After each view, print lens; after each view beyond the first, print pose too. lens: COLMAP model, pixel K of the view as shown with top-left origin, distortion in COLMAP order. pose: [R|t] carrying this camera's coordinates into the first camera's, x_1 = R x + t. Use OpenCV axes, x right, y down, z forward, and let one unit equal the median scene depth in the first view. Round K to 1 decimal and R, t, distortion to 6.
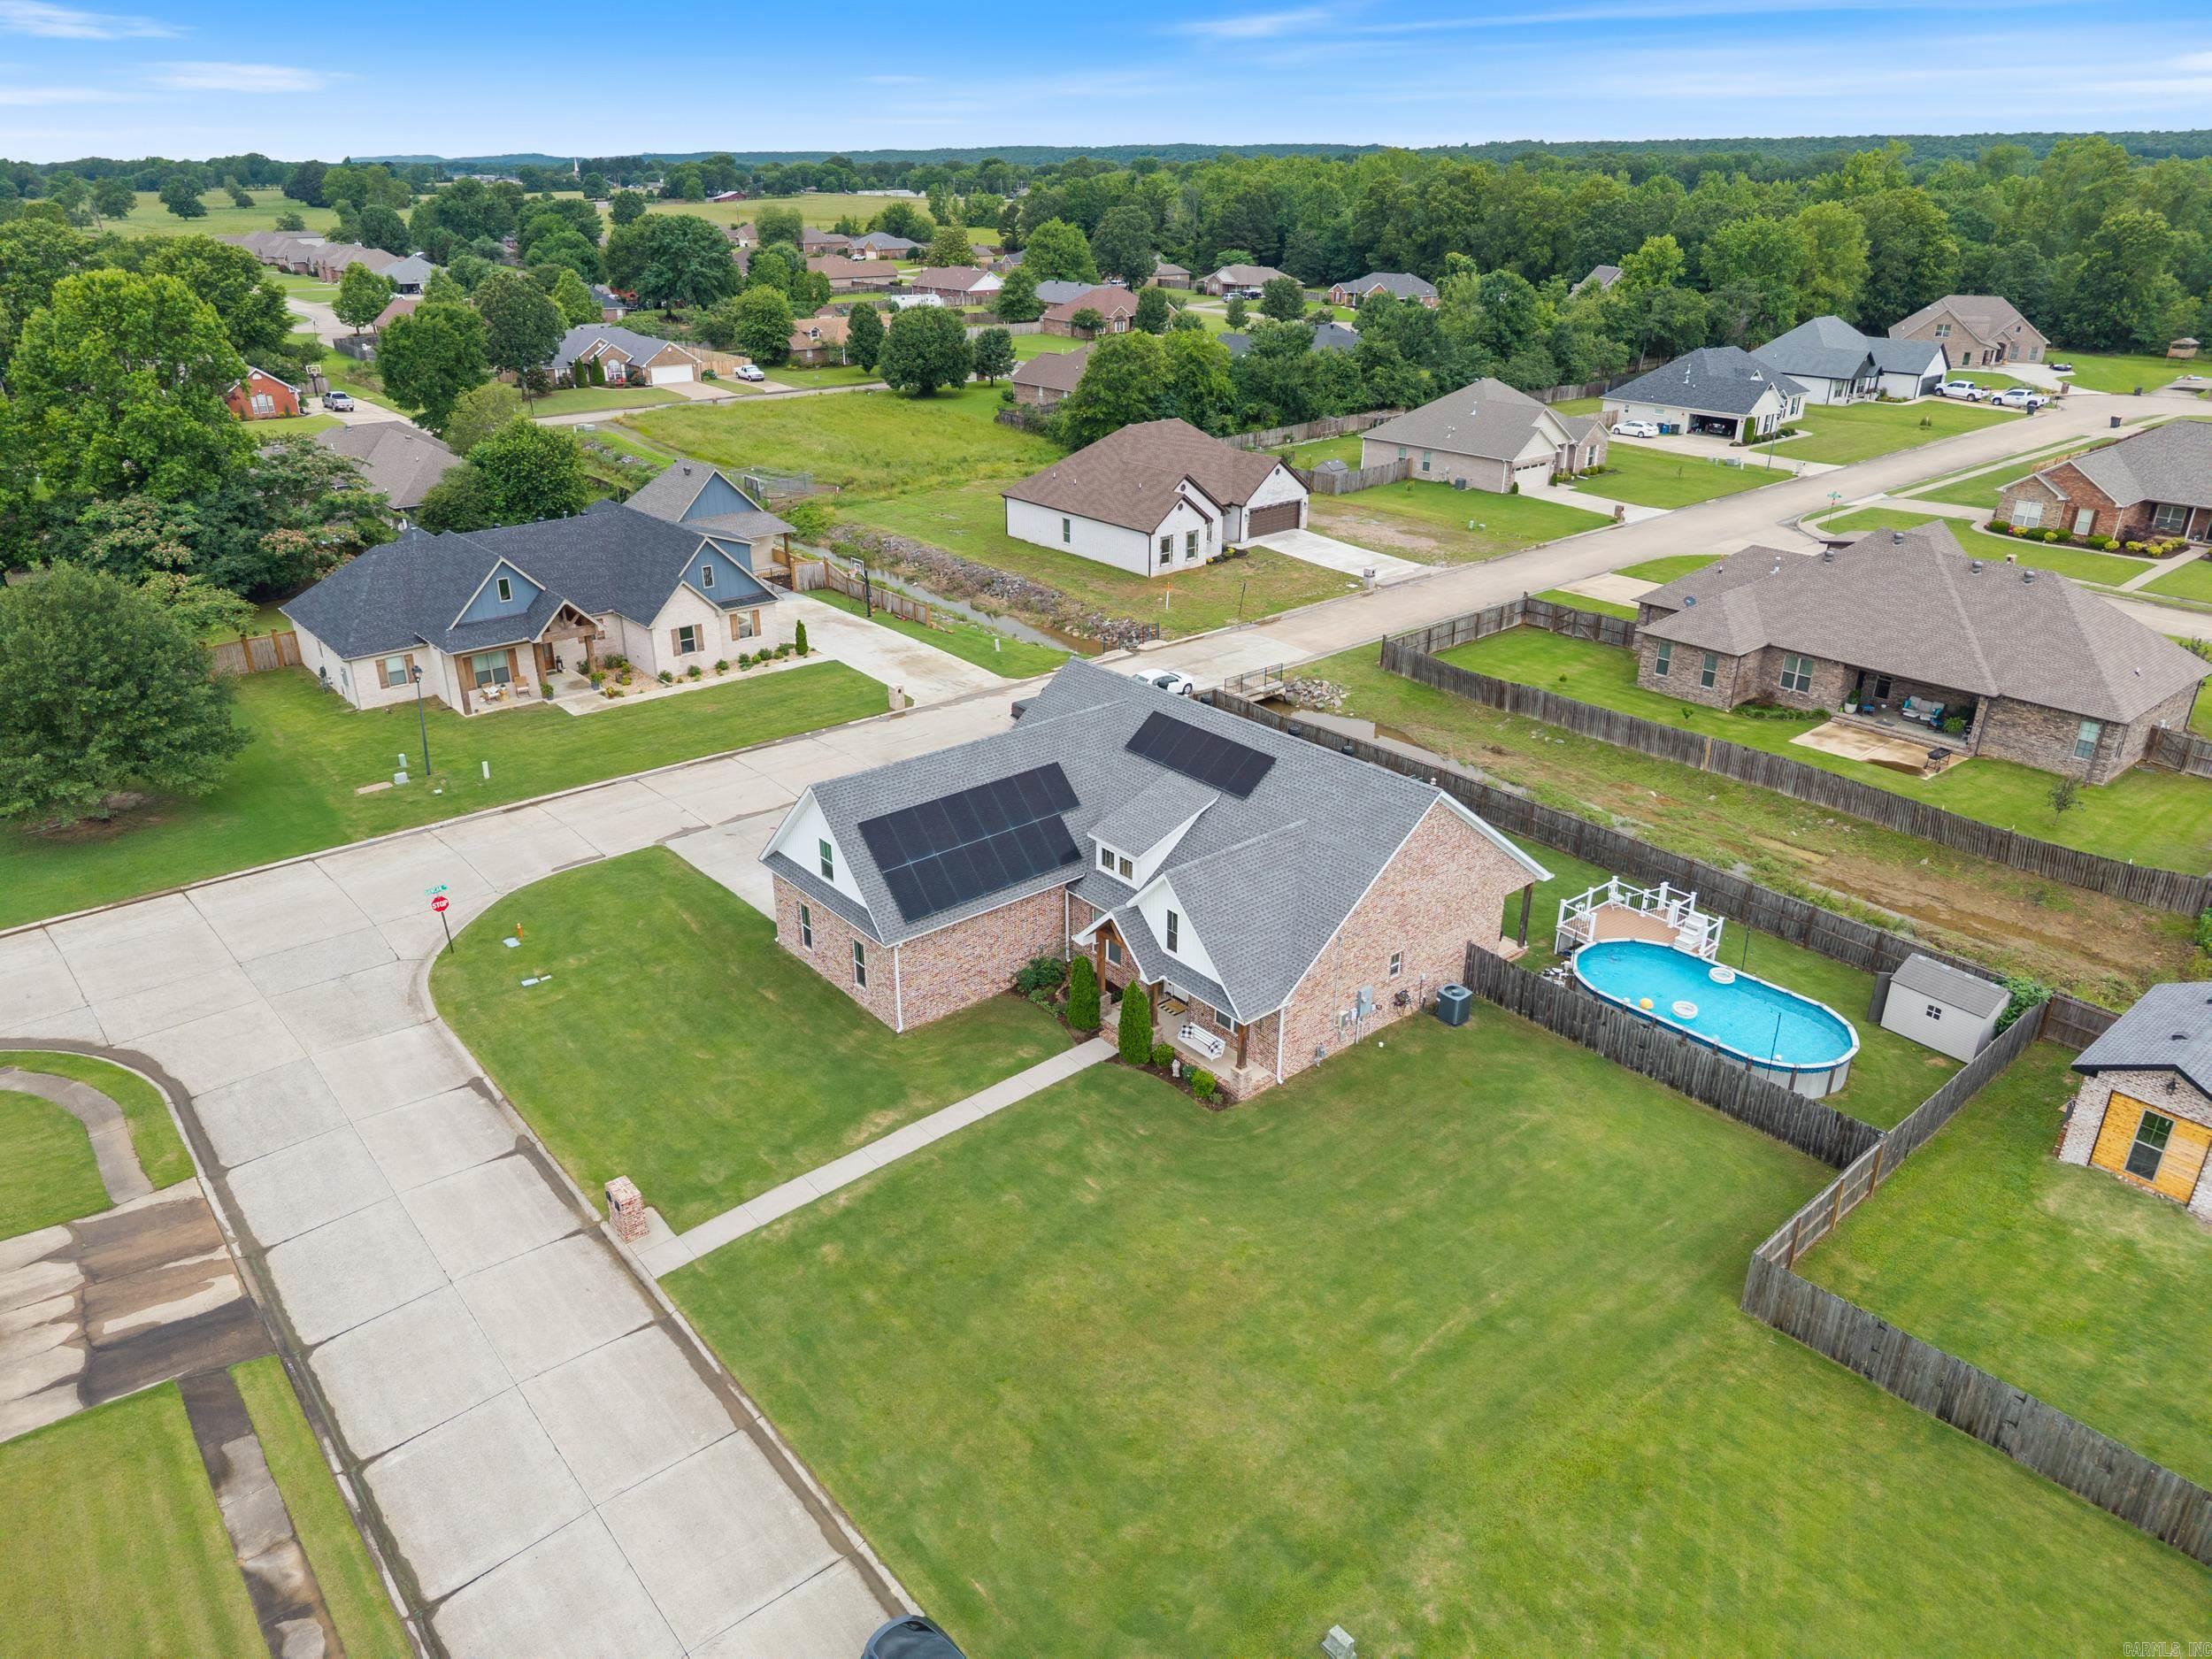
lens RADIAL K [[1478.7, 0, 1093.7], [0, 1478.7, 818.8], [0, 0, 1]] dist [0.023762, -0.021954]
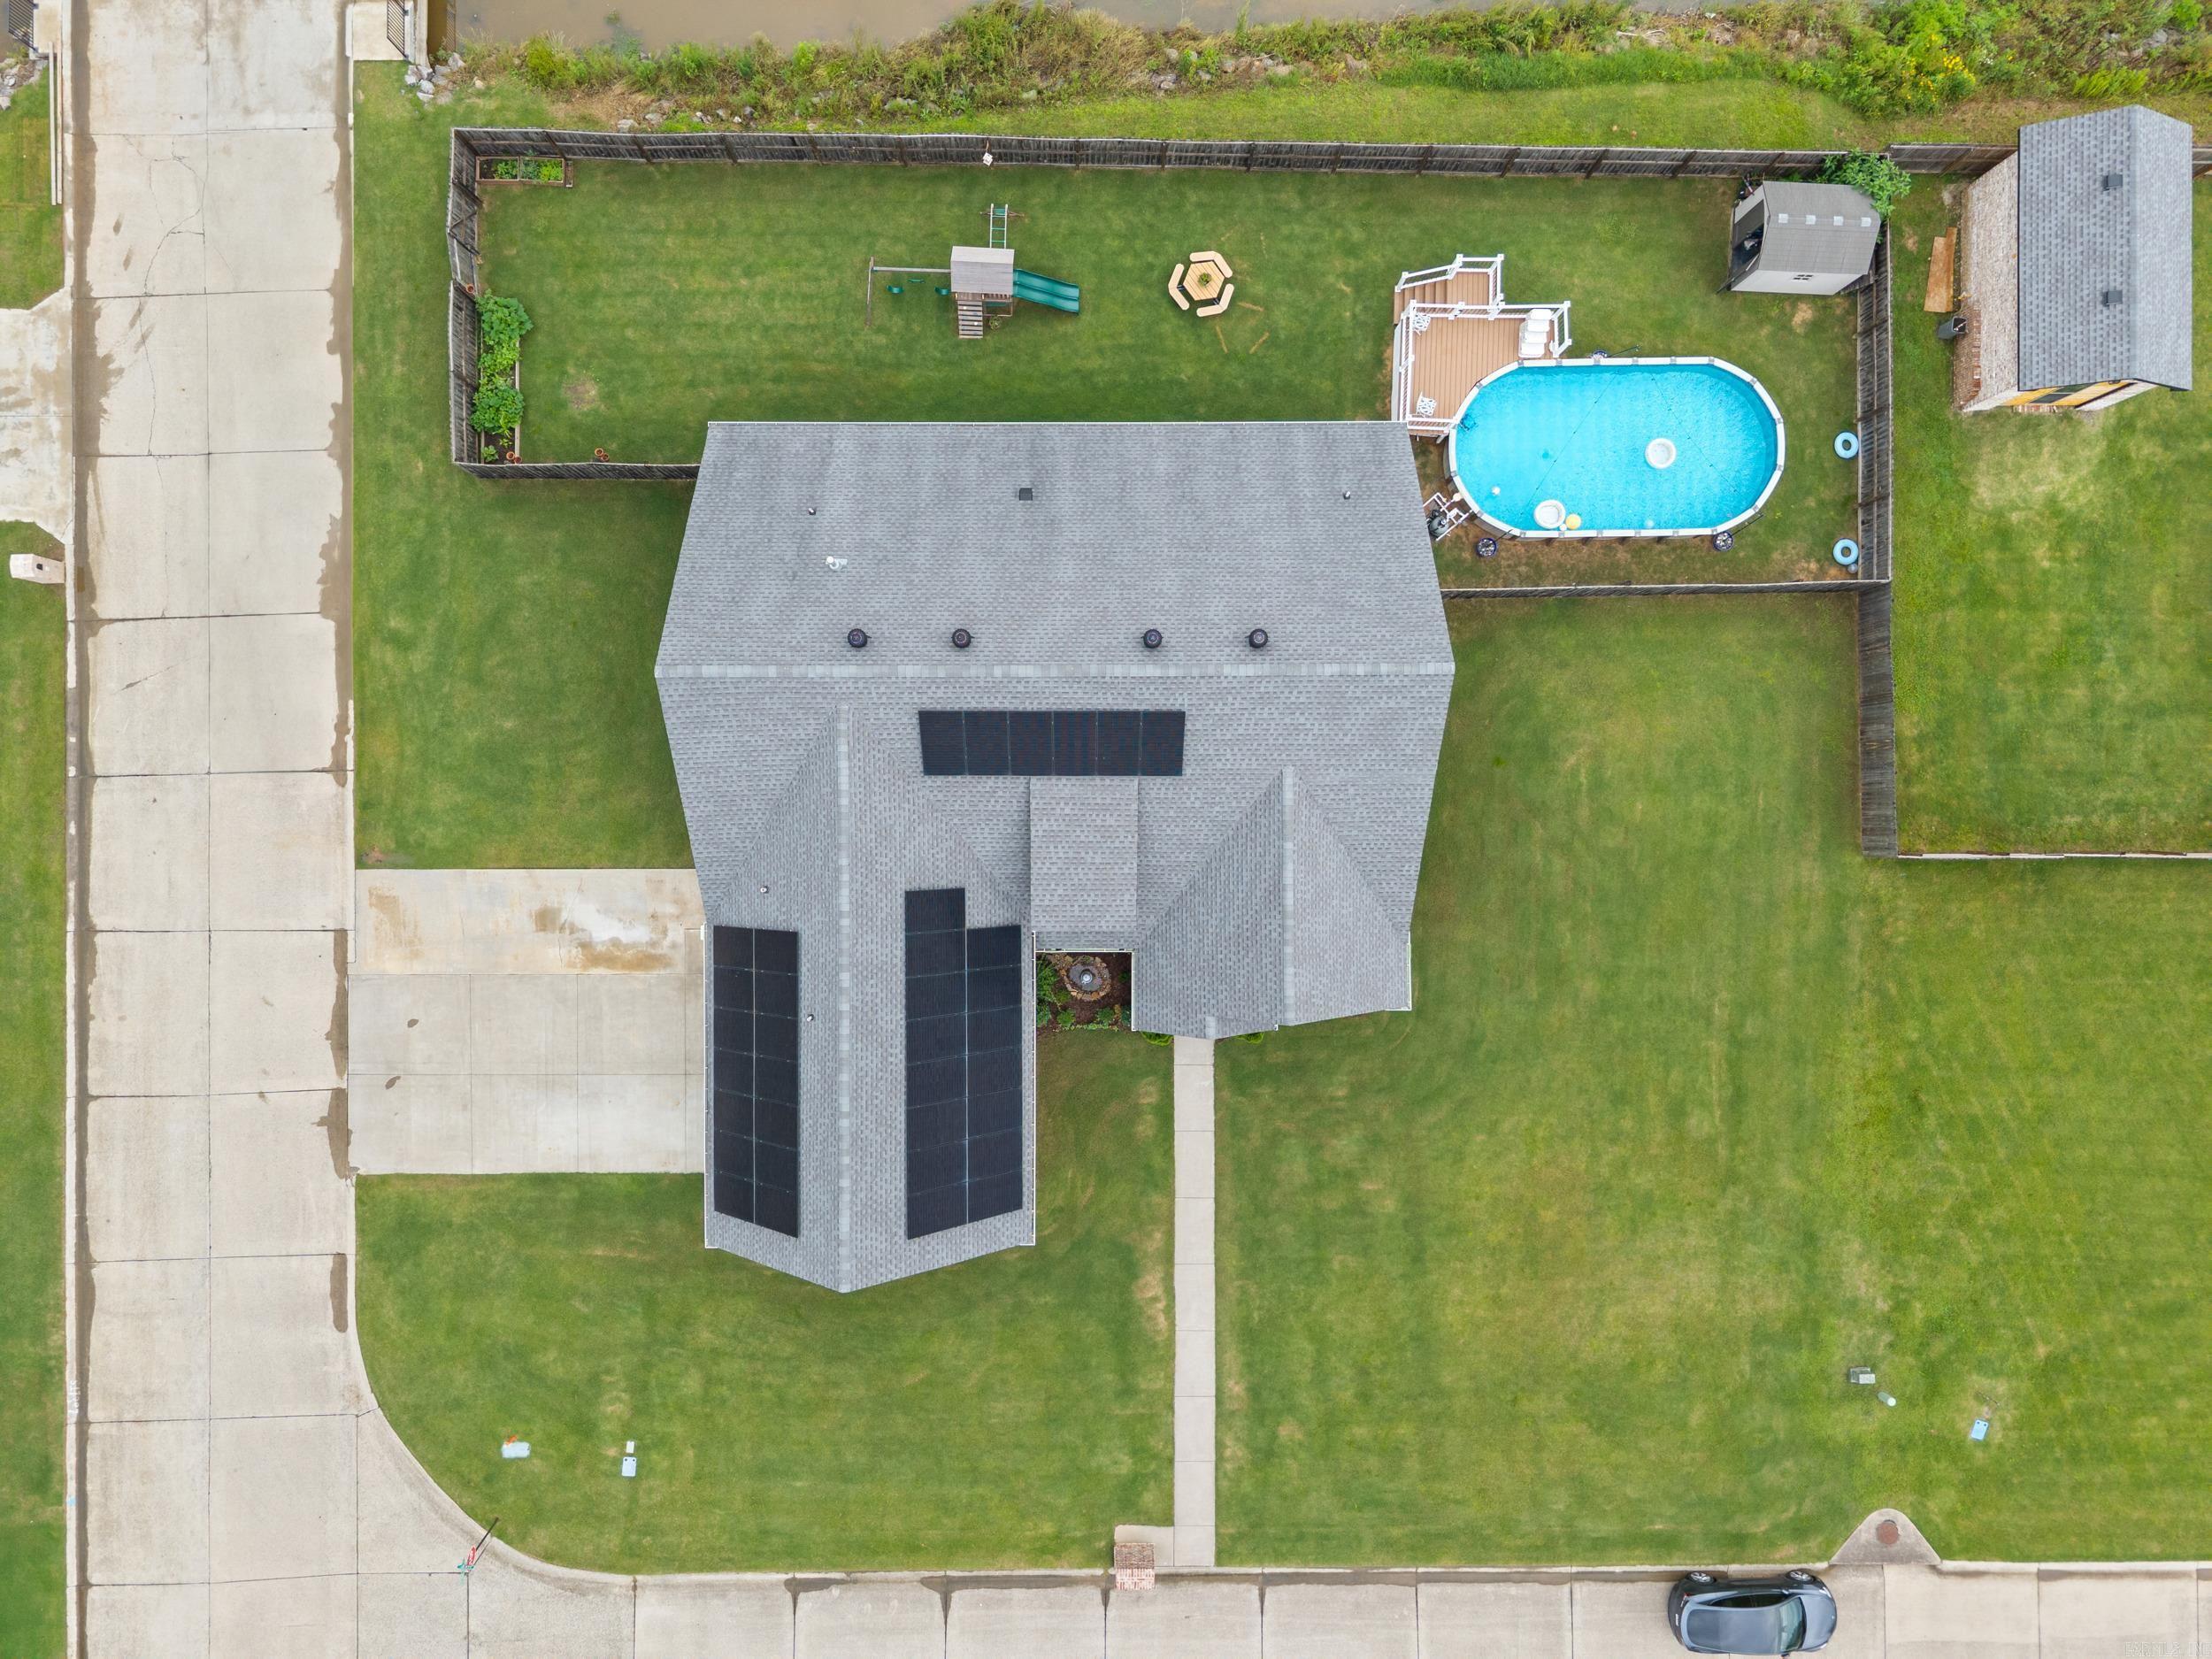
lens RADIAL K [[1478.7, 0, 1095.1], [0, 1478.7, 827.1], [0, 0, 1]] dist [0.023762, -0.021954]
pose [[0.638511, -0.769613, 0.000507, 0.055476], [0.304098, 0.252900, 0.918458, -0.673580], [-0.706985, -0.586291, 0.395517, 0.727817]]
